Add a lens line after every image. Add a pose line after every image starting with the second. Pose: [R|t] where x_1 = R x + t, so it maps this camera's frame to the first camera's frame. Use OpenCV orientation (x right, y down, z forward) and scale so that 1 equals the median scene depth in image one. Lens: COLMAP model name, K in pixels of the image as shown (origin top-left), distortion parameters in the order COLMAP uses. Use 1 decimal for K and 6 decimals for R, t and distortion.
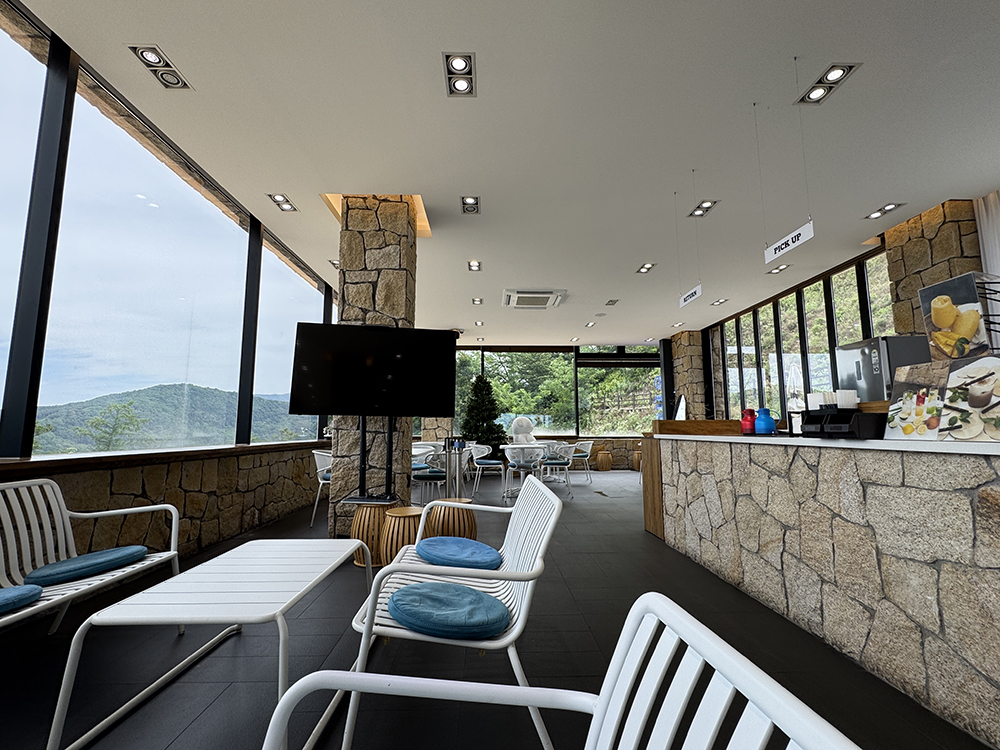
lens RADIAL K [[446.4, 0, 500.0], [0, 446.4, 375.0], [0, 0, 1]] dist [-0.002448, -0.000153]
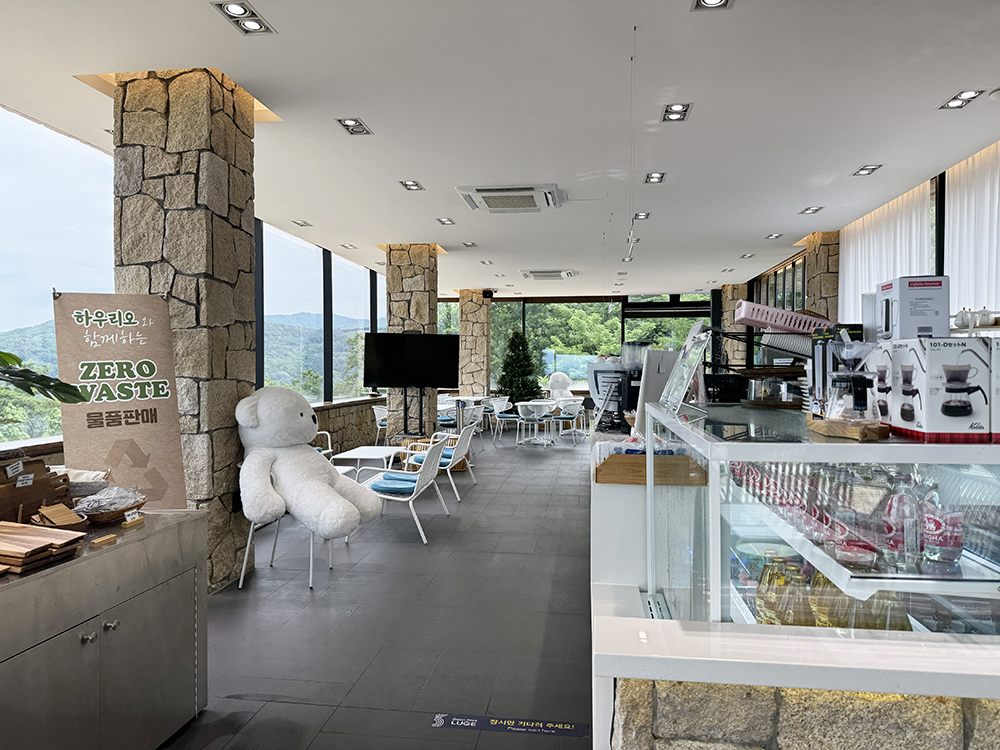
lens RADIAL K [[689.0, 0, 500.0], [0, 689.0, 375.0], [0, 0, 1]] dist [0.001910, 0.000069]
pose [[0.987113, 0.006011, -0.159912, 0.411247], [0.015174, 0.991275, 0.130931, -0.257302], [0.159304, -0.131671, 0.978409, -1.312909]]
